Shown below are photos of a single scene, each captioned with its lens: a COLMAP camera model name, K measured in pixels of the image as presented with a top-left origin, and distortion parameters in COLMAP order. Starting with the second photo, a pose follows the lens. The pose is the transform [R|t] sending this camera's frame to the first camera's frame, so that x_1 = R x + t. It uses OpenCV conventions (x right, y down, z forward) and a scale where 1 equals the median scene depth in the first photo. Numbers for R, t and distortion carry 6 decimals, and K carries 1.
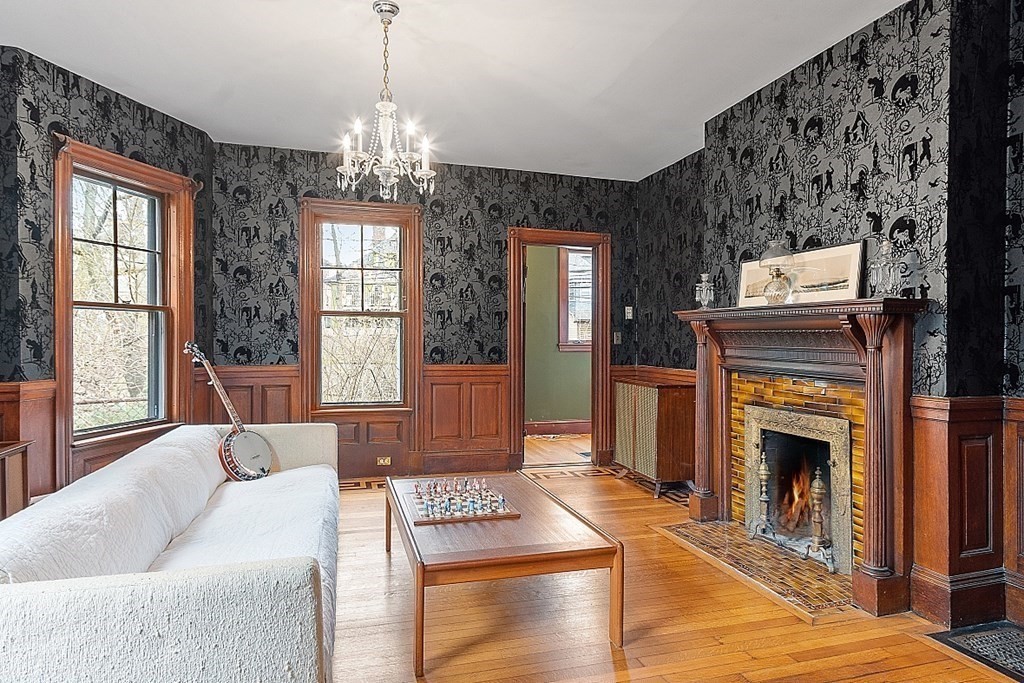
lens RADIAL K [[568.8, 0, 512.0], [0, 568.8, 341.5], [0, 0, 1]] dist [-0.001982, -0.000874]
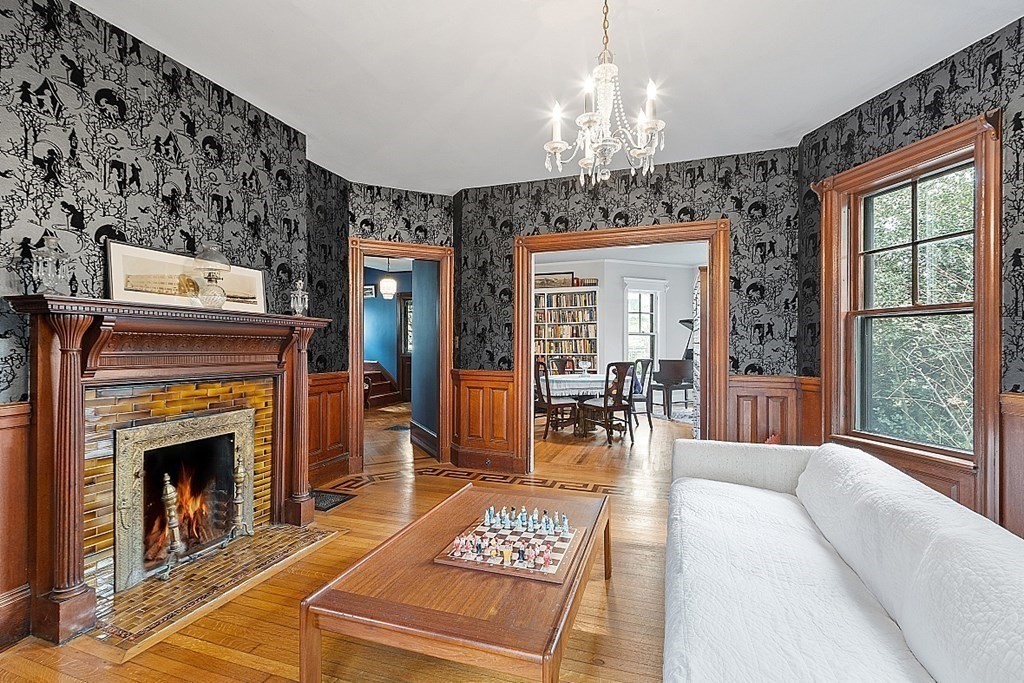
lens RADIAL K [[445.6, 0, 512.0], [0, 445.6, 341.5], [0, 0, 1]] dist [-0.000109, -0.000004]
pose [[-0.805475, 0.000363, 0.592629, -0.360288], [-0.000353, 0.999999, -0.001093, -0.006805], [-0.592629, -0.001090, -0.805475, 1.141739]]
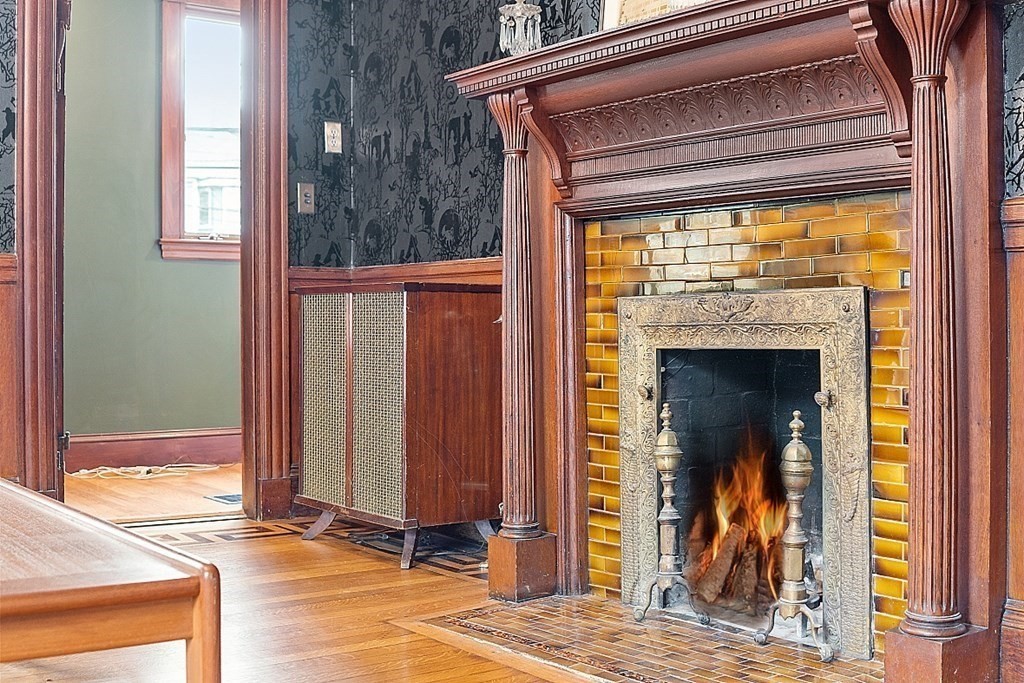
lens RADIAL K [[1236.5, 0, 512.0], [0, 1236.5, 341.5], [0, 0, 1]] dist [-0.084172, -0.029039]
pose [[0.940283, -0.009670, 0.340256, 0.037435], [0.009023, 0.999953, 0.003483, 0.135441], [-0.340274, -0.000205, 0.940326, 0.193526]]
